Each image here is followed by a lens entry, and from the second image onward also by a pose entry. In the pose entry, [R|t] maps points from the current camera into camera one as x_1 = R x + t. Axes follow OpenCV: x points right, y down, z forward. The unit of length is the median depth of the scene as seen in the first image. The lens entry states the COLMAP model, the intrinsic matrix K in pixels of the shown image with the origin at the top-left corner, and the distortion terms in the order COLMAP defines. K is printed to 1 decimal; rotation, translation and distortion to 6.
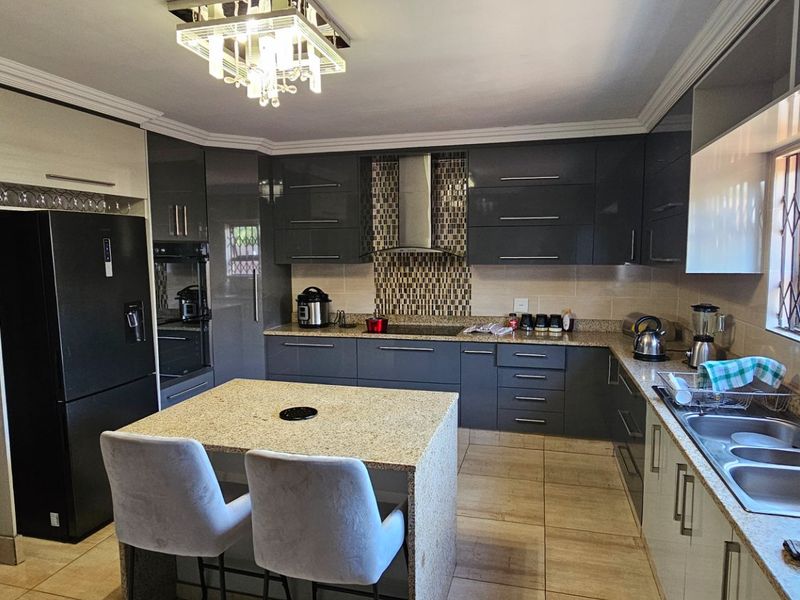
lens RADIAL K [[533.0, 0, 400.0], [0, 533.0, 300.0], [0, 0, 1]] dist [-0.002599, -0.003313]
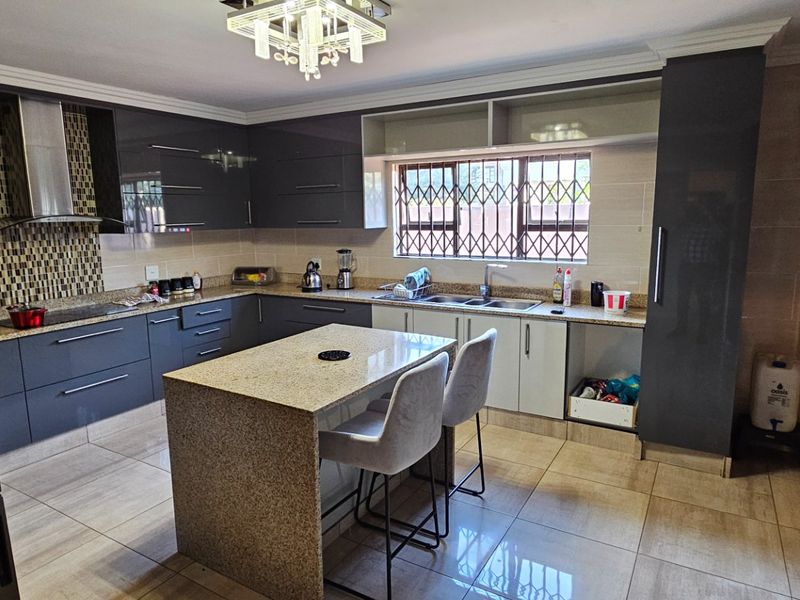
lens RADIAL K [[533.0, 0, 400.0], [0, 533.0, 300.0], [0, 0, 1]] dist [-0.002599, -0.003313]
pose [[0.275761, -0.154395, 0.948746, -0.594222], [0.107645, 0.985767, 0.129132, -0.018671], [-0.955180, 0.066519, 0.288456, 0.255021]]
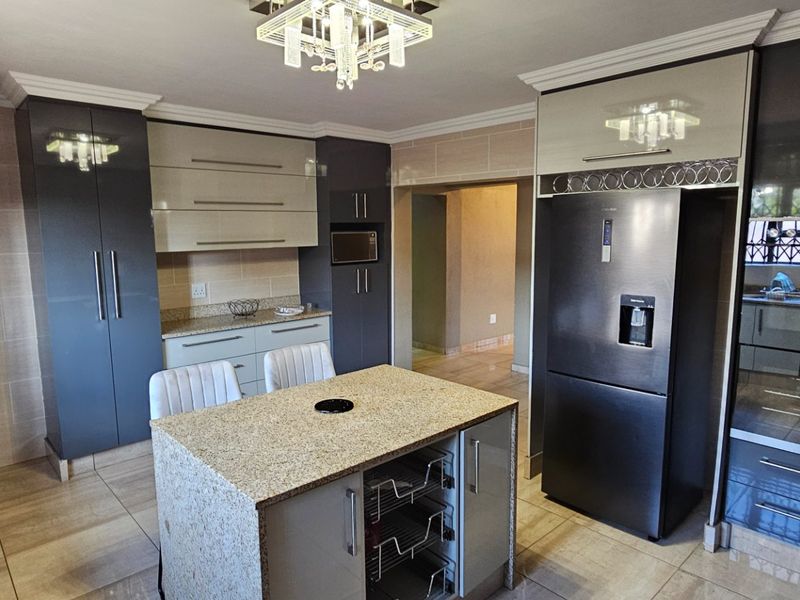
lens RADIAL K [[533.0, 0, 400.0], [0, 533.0, 300.0], [0, 0, 1]] dist [-0.002599, -0.003313]
pose [[-0.533818, 0.124695, -0.836355, 0.256906], [-0.074128, 0.978359, 0.193180, -0.082508], [0.842344, 0.165120, -0.513022, 0.759336]]
